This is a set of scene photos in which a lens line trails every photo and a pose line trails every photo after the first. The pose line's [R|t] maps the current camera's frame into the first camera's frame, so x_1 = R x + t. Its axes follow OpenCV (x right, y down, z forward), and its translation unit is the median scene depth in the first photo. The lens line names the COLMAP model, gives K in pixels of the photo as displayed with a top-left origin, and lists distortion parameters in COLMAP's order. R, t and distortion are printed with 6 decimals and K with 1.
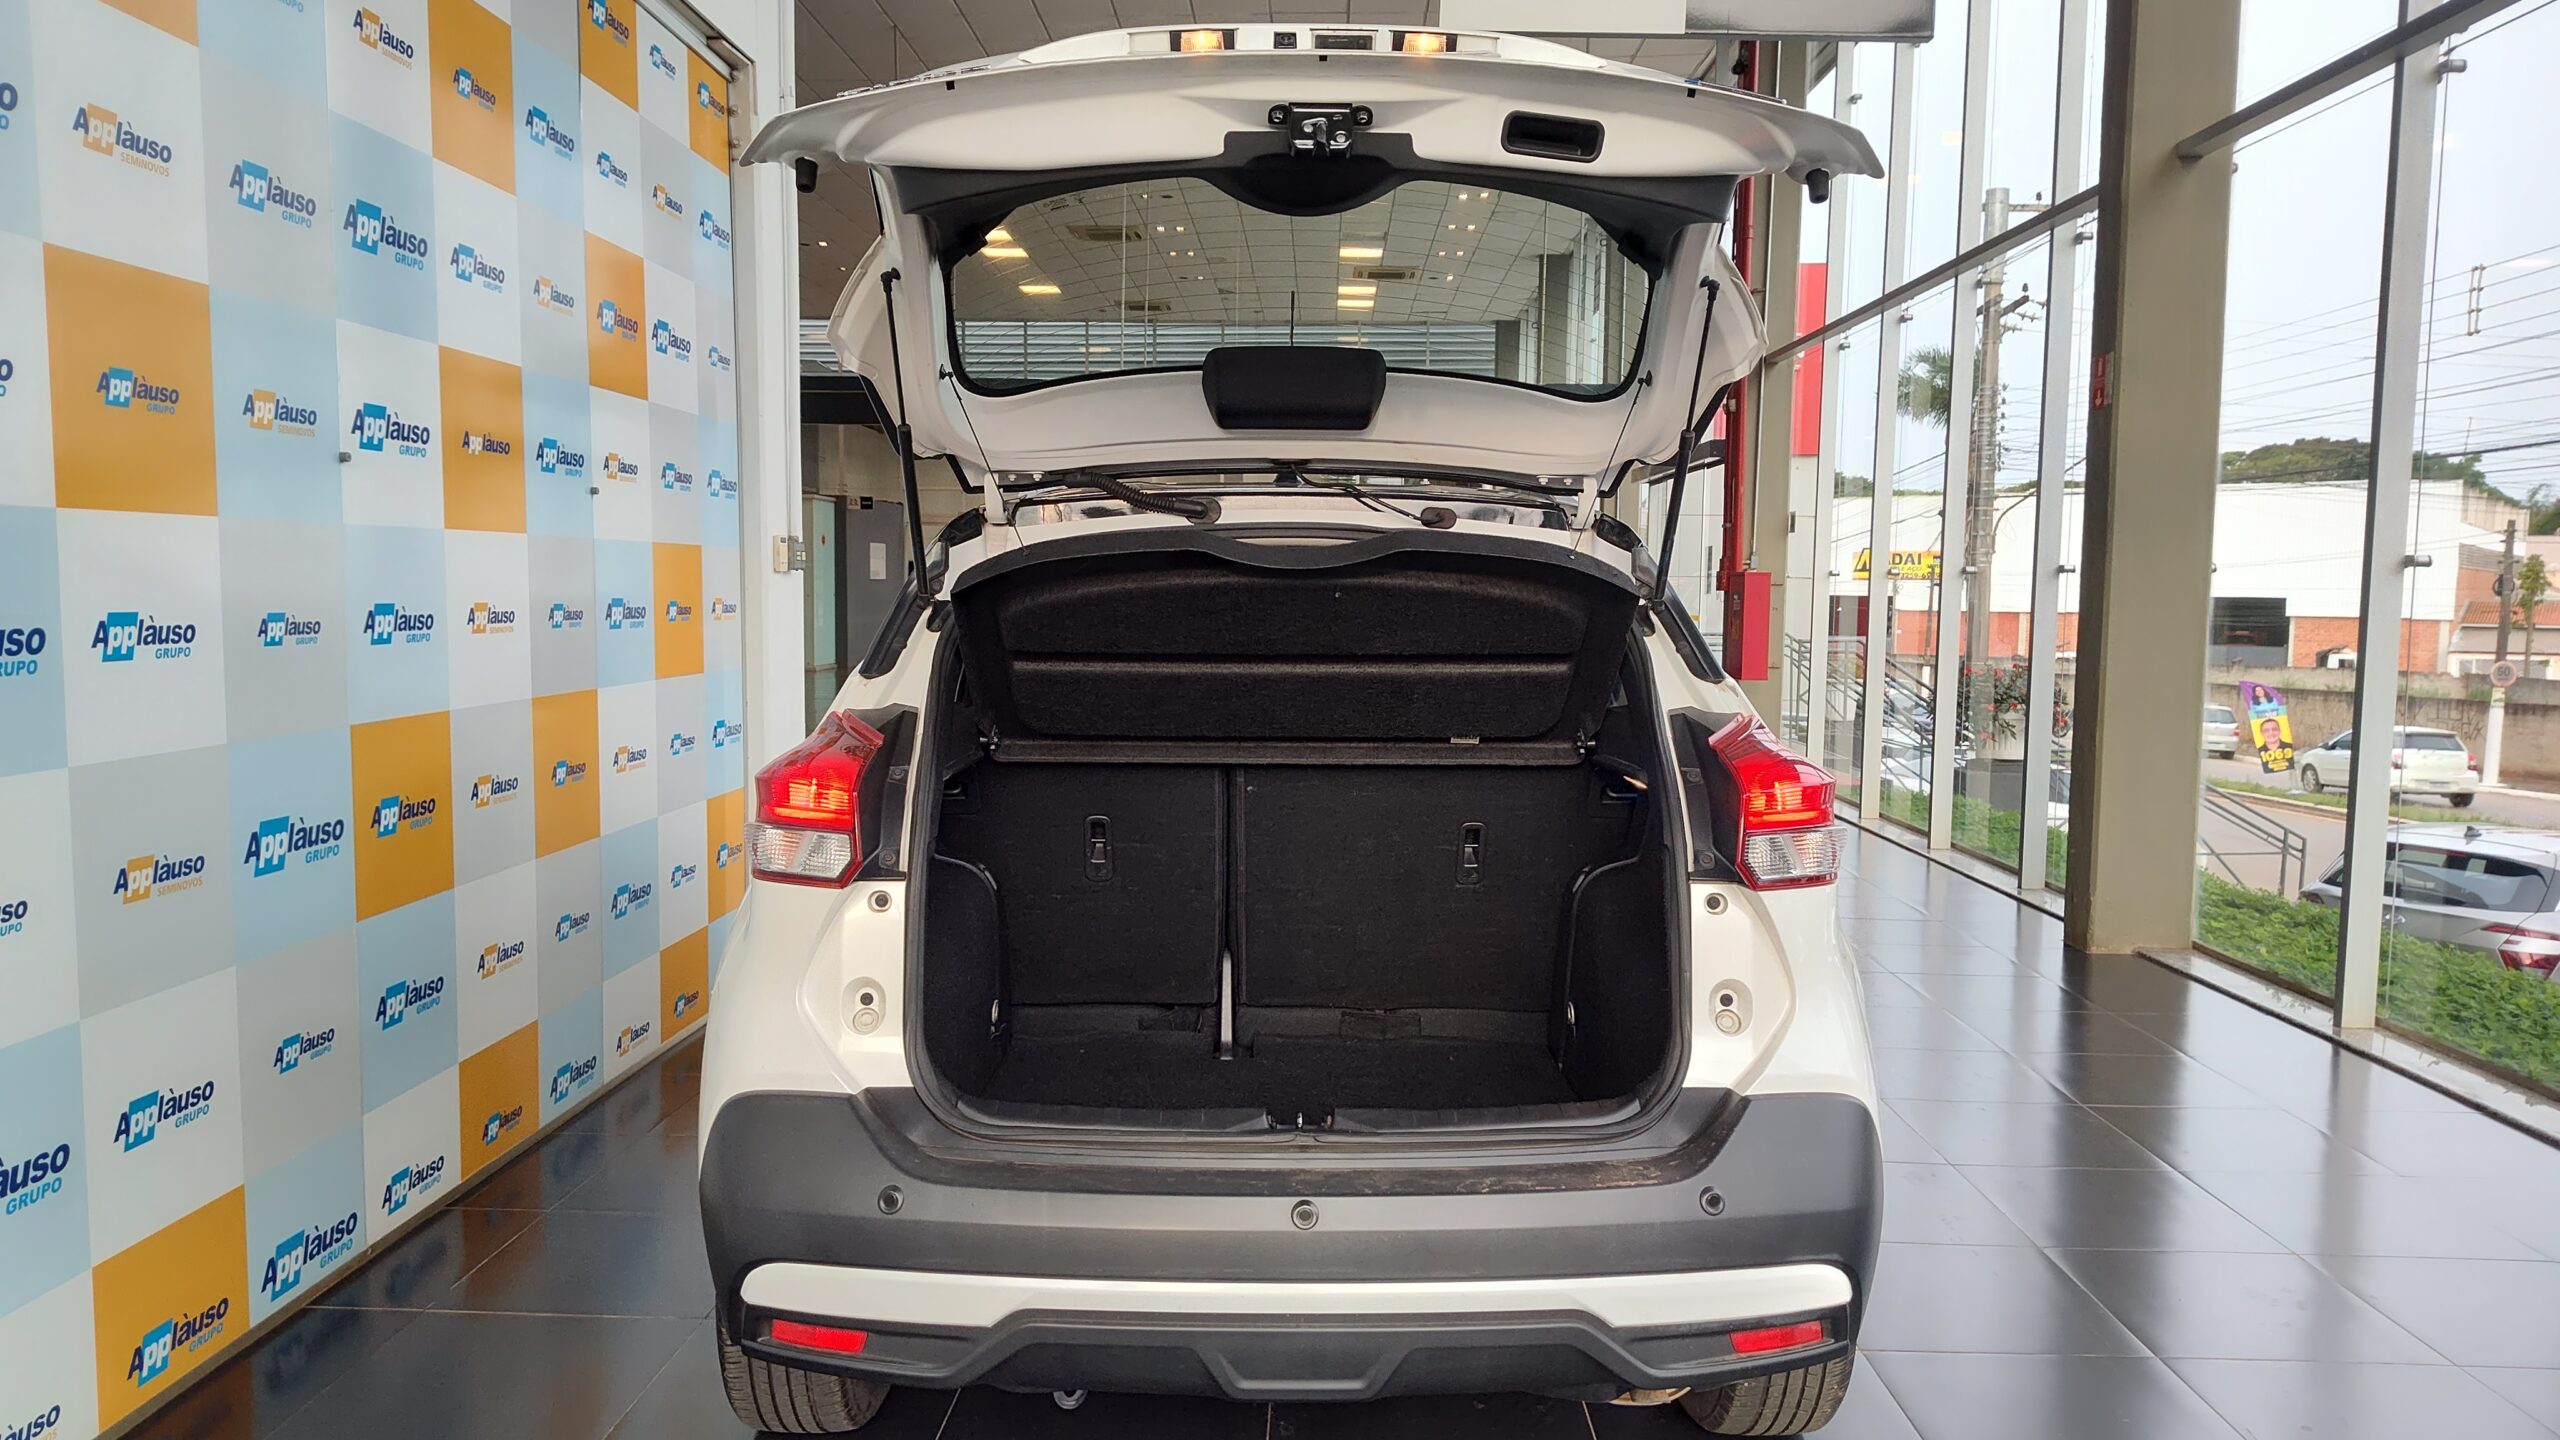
lens RADIAL K [[1814.7, 0, 1278.1], [0, 1814.7, 732.9], [0, 0, 1]] dist [0.020994, -0.023972]
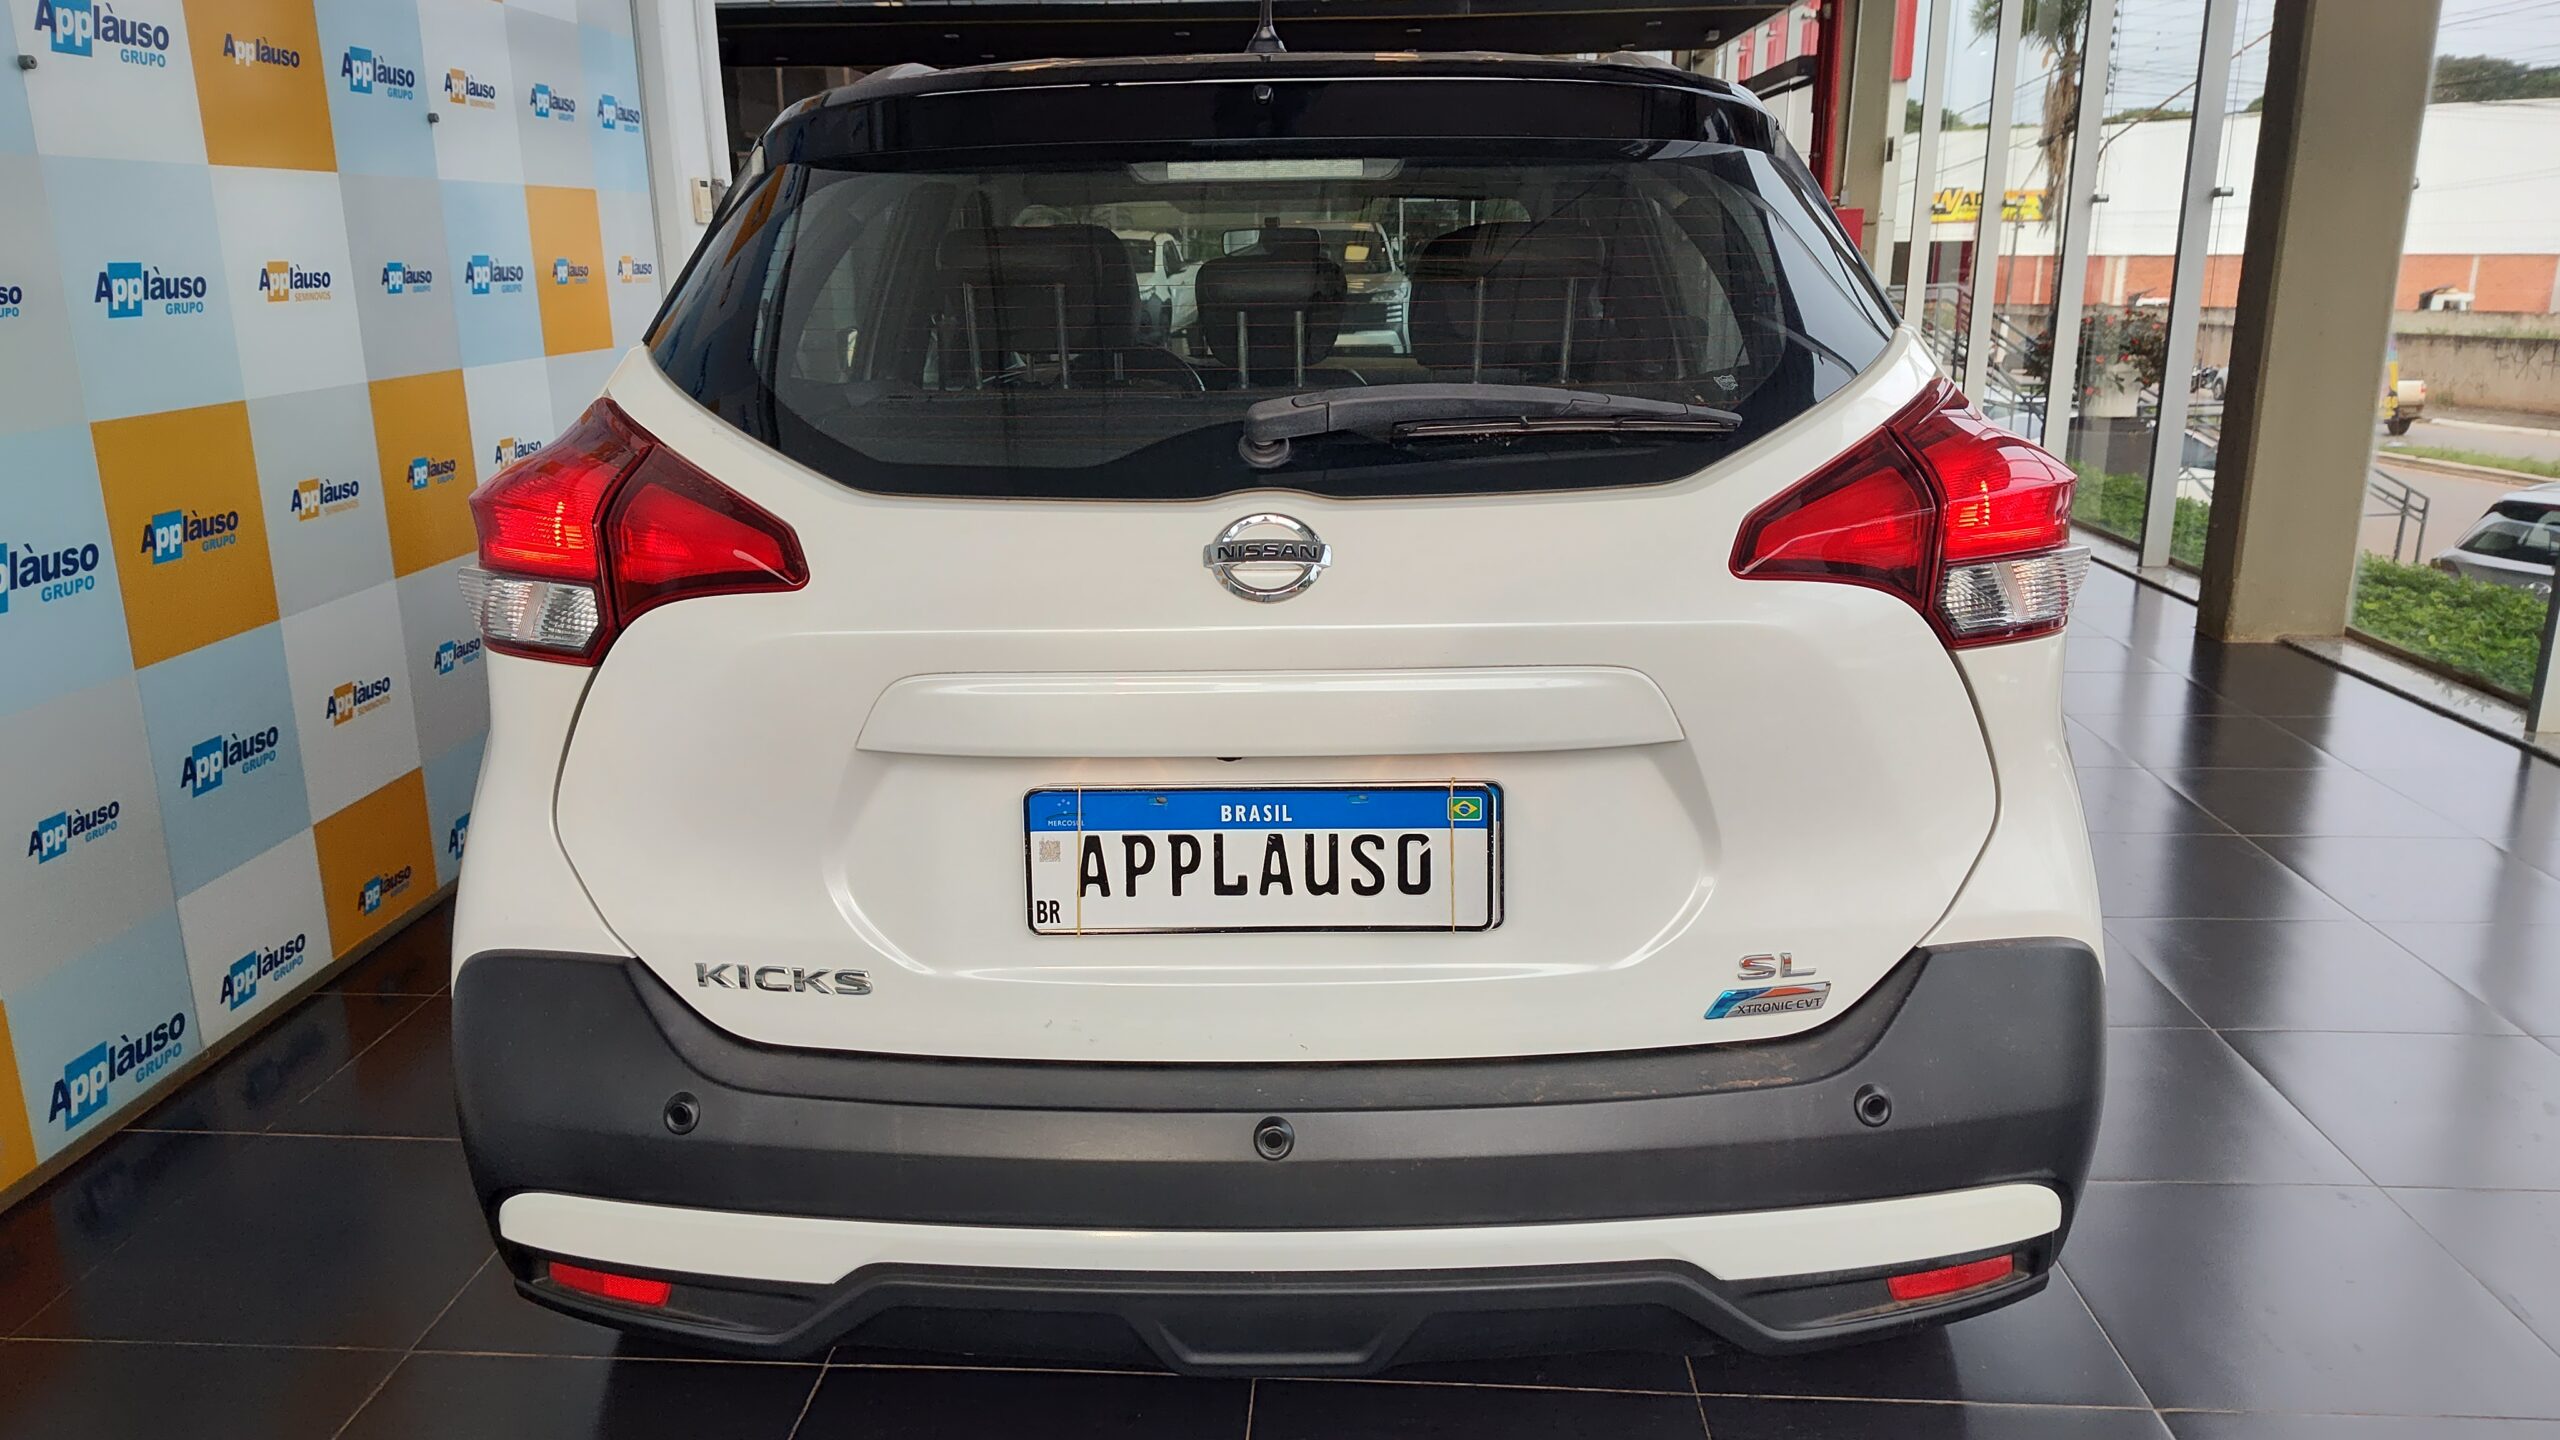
lens RADIAL K [[1814.7, 0, 1275.7], [0, 1814.7, 737.2], [0, 0, 1]] dist [0.020994, -0.023972]
pose [[0.999465, -0.012552, -0.030193, 0.020732], [0.017838, 0.983182, 0.181753, -0.004164], [0.027404, -0.182194, 0.982881, 0.194579]]
